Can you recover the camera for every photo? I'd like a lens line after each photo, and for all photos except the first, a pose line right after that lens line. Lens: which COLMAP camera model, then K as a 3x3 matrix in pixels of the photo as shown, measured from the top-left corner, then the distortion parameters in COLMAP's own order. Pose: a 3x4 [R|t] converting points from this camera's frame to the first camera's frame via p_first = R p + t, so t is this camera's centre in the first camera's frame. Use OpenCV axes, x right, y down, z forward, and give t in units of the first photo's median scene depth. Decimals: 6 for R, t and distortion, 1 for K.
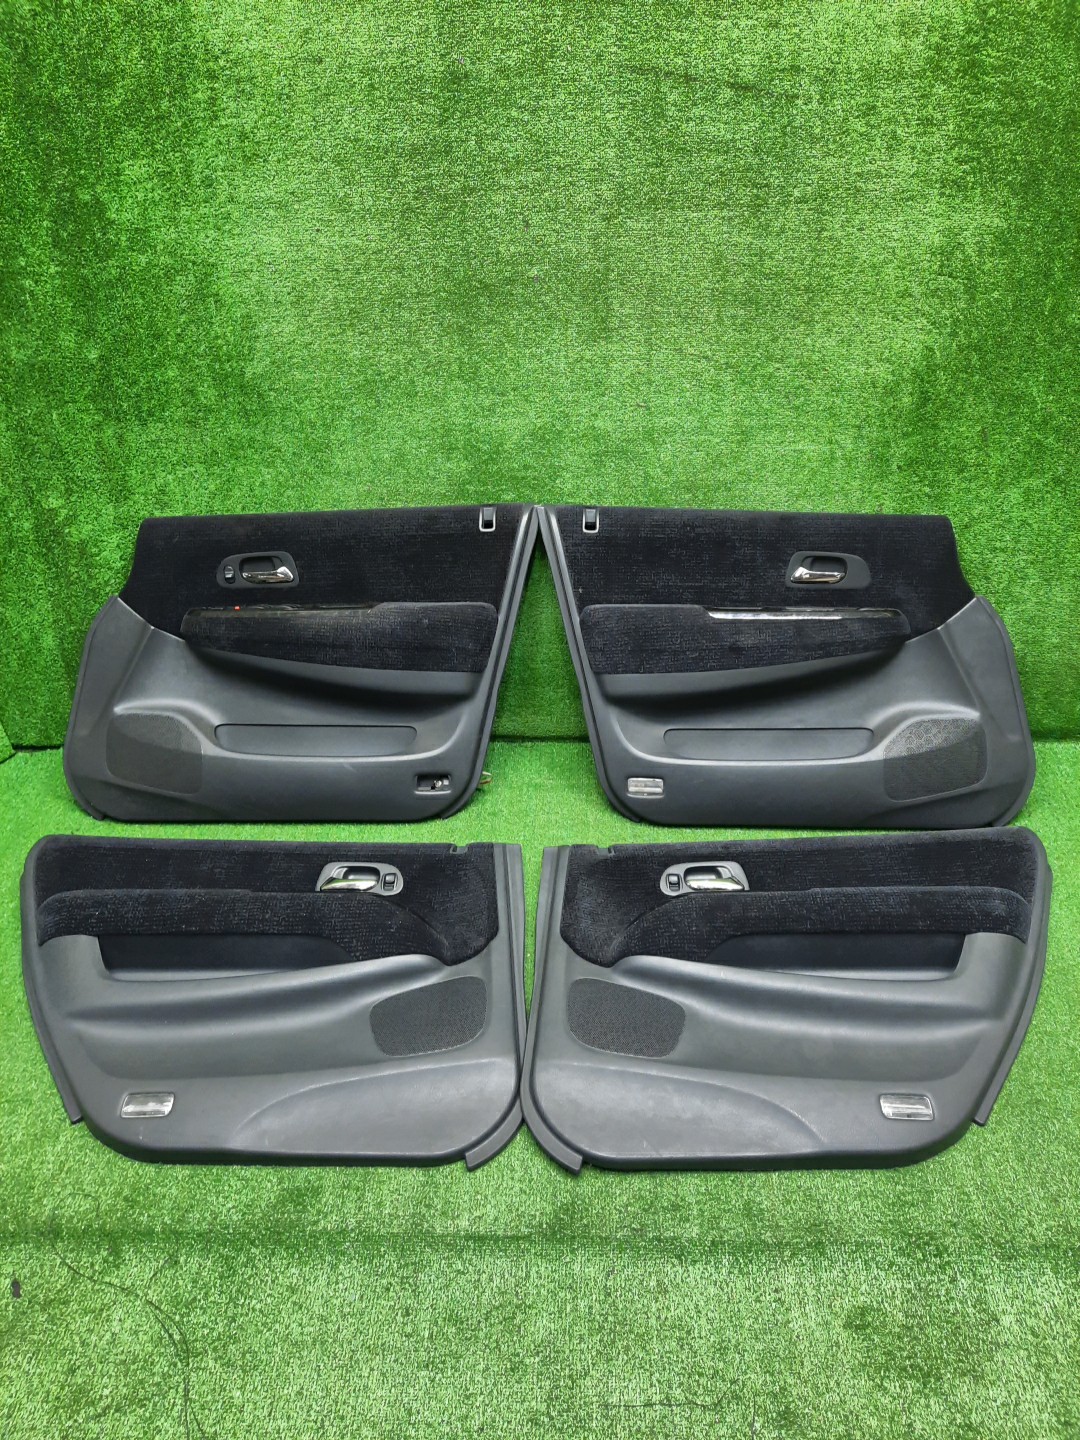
lens RADIAL K [[1061.4, 0, 547.5], [0, 1061.4, 725.6], [0, 0, 1]] dist [0.070247, -0.050304]
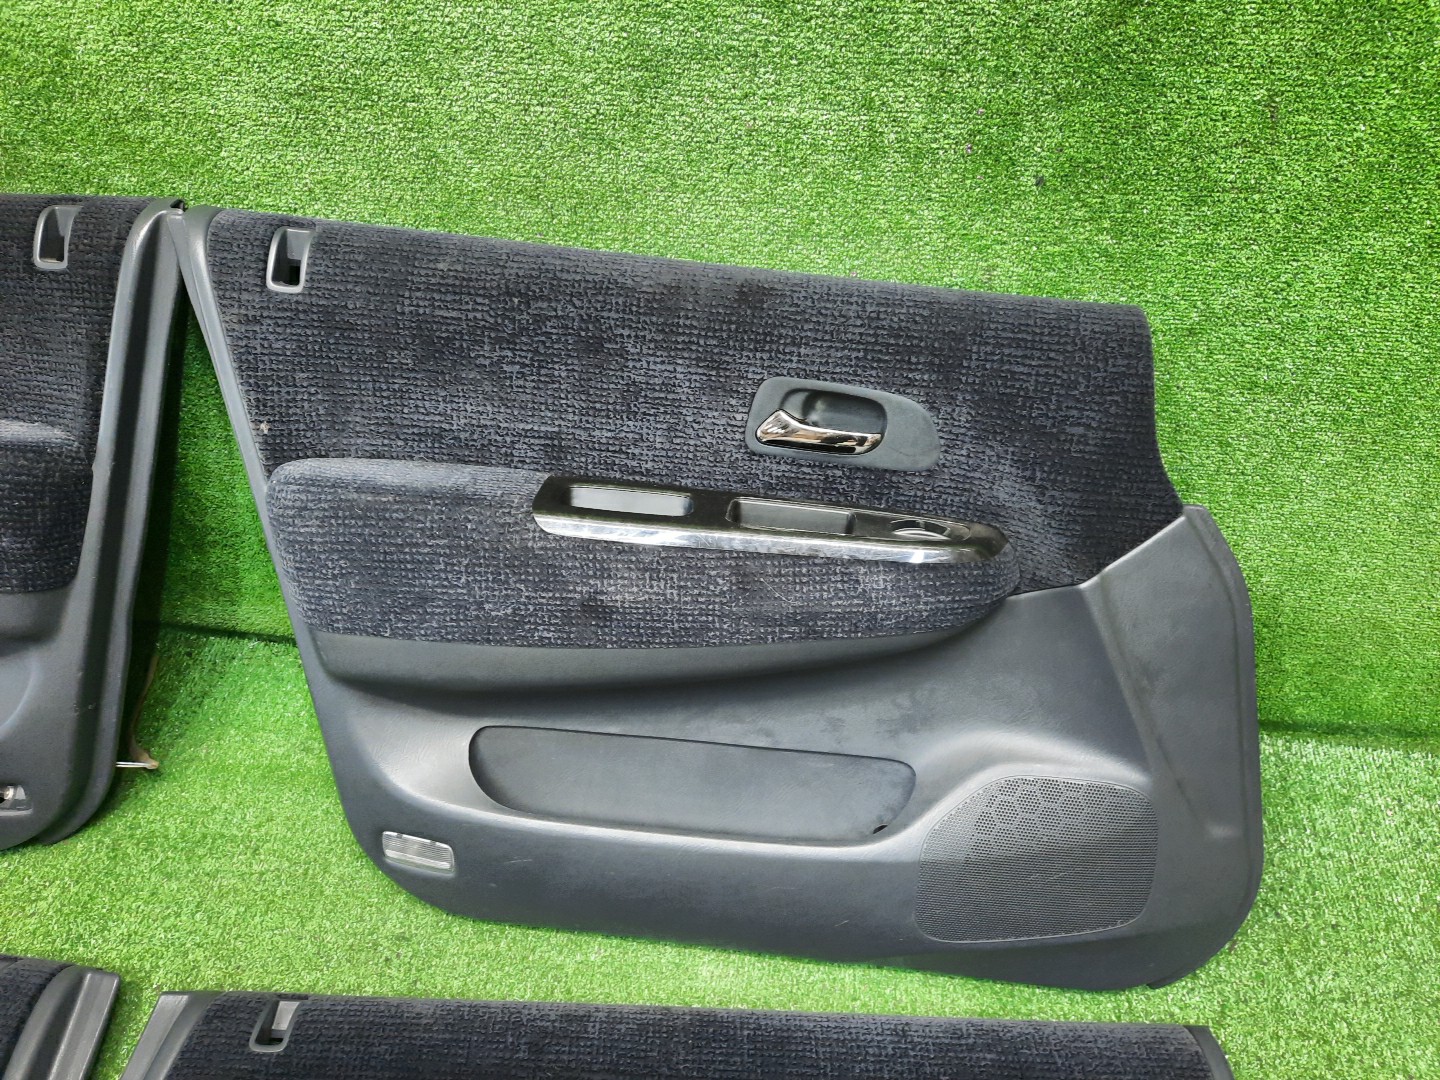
lens RADIAL K [[1062.0, 0, 720.0], [0, 1062.0, 540.0], [0, 0, 1]] dist [0.061597, -0.060494]
pose [[0.996387, 0.074875, -0.040073, 0.234717], [-0.064472, 0.974054, 0.216940, -0.189130], [0.055277, -0.213573, 0.975362, 0.576523]]
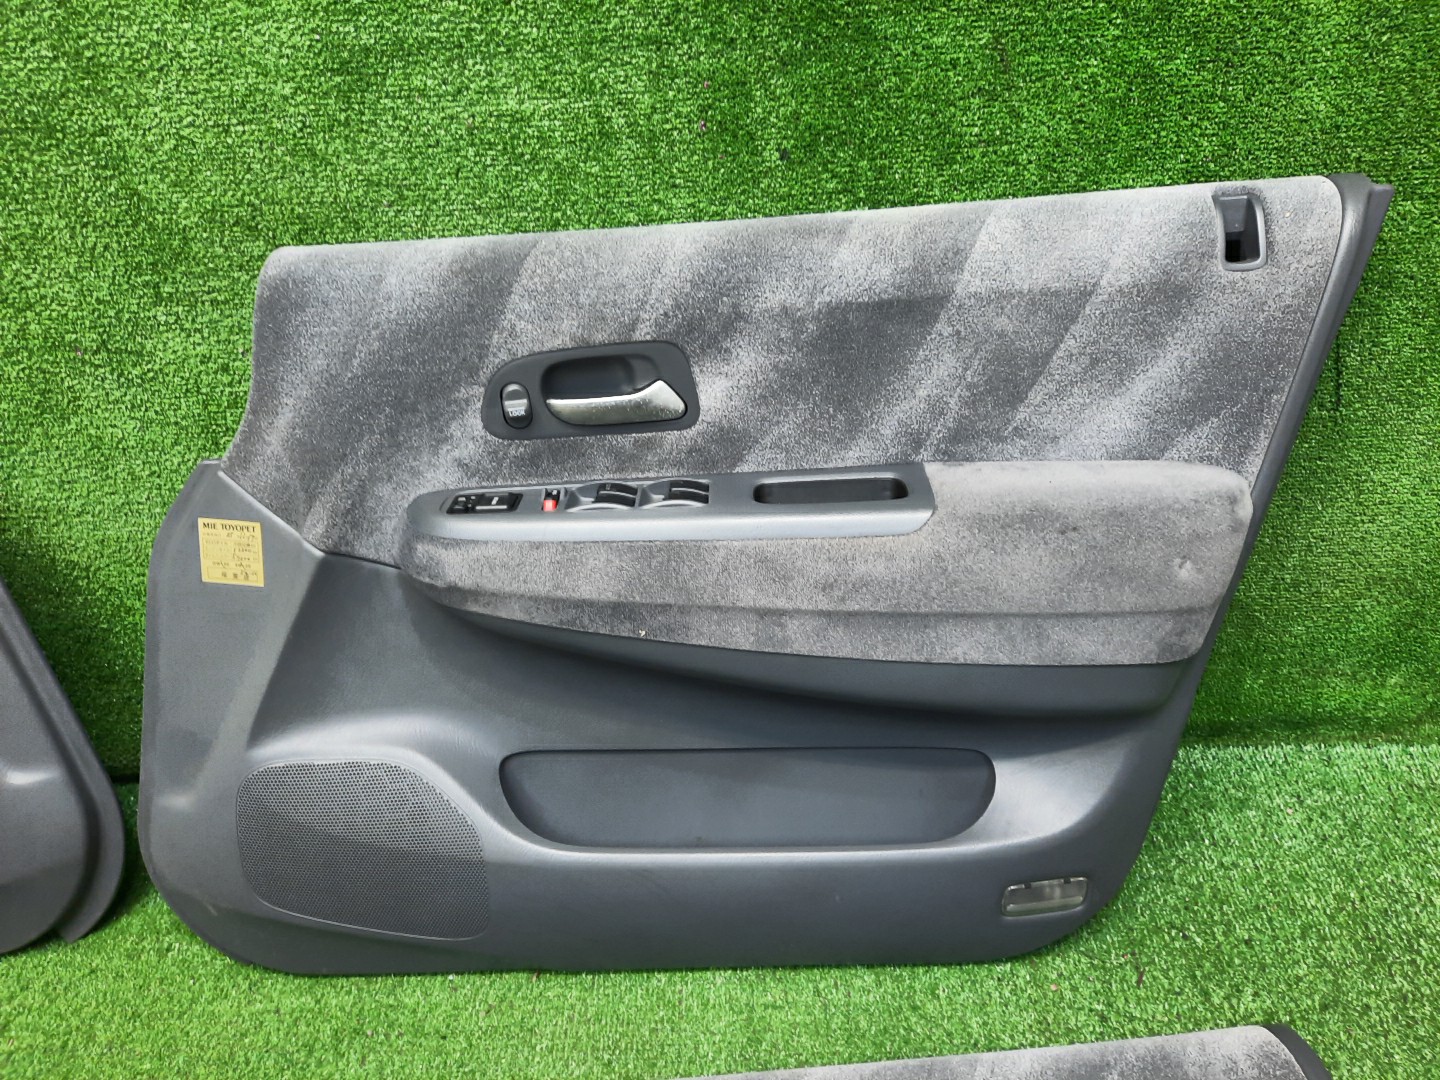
lens RADIAL K [[1078.4, 0, 720.0], [0, 1078.4, 540.0], [0, 0, 1]] dist [0.059512, -0.048784]
pose [[0.998955, -0.042312, 0.017254, 0.291641], [0.040558, 0.994953, 0.091779, -0.141737], [-0.021050, -0.090983, 0.995630, 0.606880]]
